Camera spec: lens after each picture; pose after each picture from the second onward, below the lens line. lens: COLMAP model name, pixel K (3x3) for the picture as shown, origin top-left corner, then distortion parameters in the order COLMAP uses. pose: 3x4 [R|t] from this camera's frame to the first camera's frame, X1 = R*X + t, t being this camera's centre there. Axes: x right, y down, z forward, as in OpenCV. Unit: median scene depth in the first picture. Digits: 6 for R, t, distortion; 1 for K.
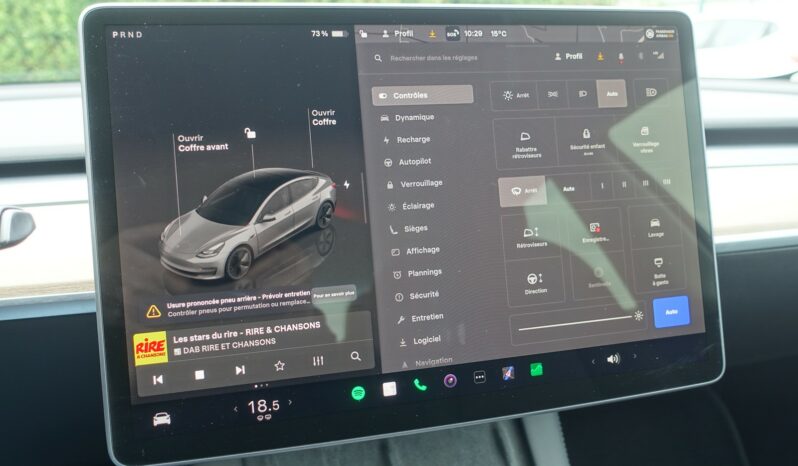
lens RADIAL K [[613.2, 0, 380.4], [0, 613.2, 232.9], [0, 0, 1]] dist [-0.005008, -0.000523]
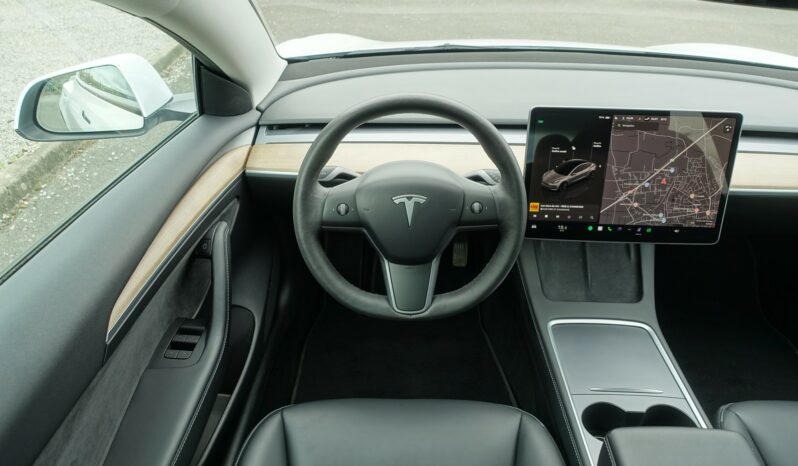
lens RADIAL K [[543.8, 0, 402.4], [0, 543.8, 228.2], [0, 0, 1]] dist [-0.005851, -0.000603]
pose [[0.965585, 0.169045, -0.197658, -0.436914], [-0.098331, 0.940835, 0.324284, -0.593002], [0.240782, -0.293688, 0.925079, -1.967259]]
